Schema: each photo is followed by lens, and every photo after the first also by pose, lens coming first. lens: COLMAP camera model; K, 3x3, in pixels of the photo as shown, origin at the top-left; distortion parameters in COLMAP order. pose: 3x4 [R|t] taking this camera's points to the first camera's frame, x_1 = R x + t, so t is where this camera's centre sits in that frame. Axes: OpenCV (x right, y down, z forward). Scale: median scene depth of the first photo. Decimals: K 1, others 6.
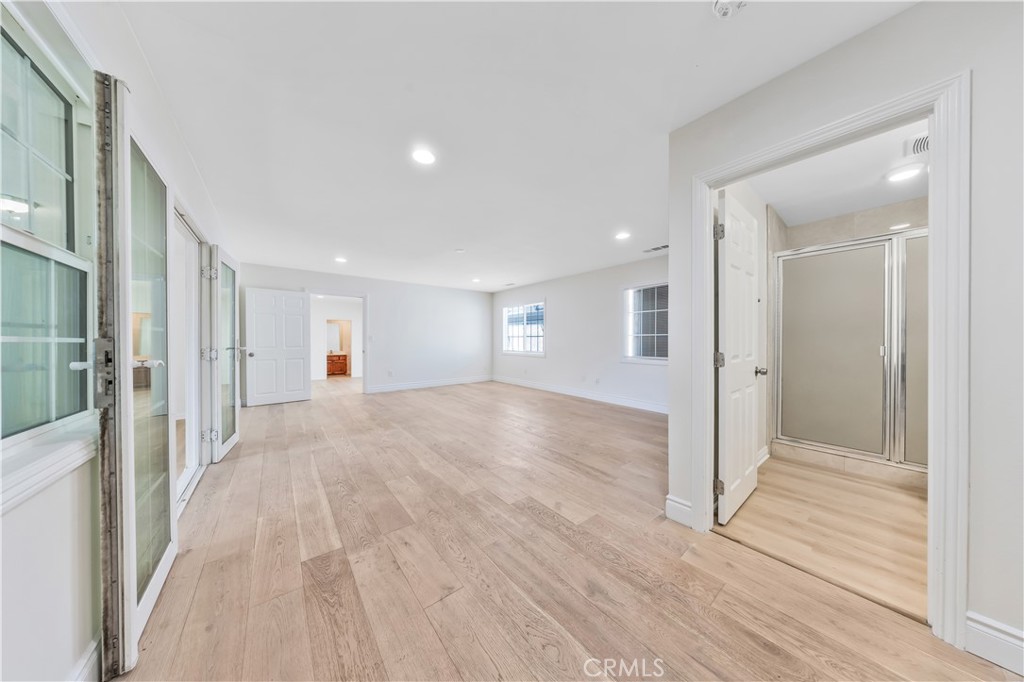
lens RADIAL K [[298.8, 0, 510.8], [0, 298.8, 340.6], [0, 0, 1]] dist [-0.007172, -0.000041]
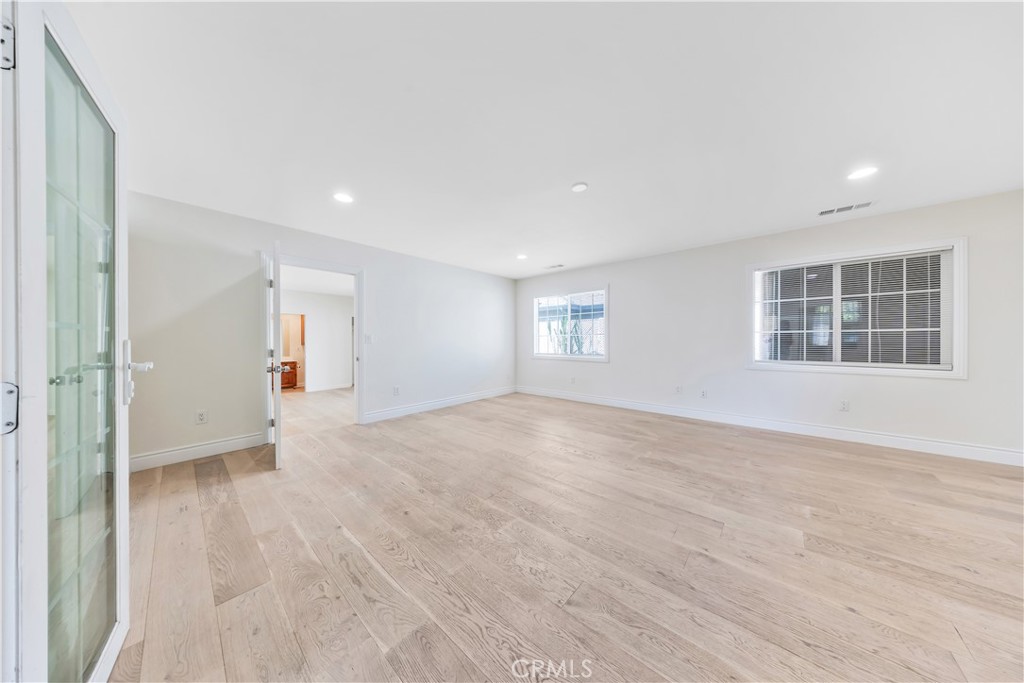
lens RADIAL K [[298.8, 0, 509.4], [0, 298.8, 342.8], [0, 0, 1]] dist [-0.007172, -0.000041]
pose [[0.983642, -0.008032, 0.179957, -0.243767], [0.006590, 0.999941, 0.008607, -0.001419], [-0.180016, -0.007280, 0.983637, 0.265300]]
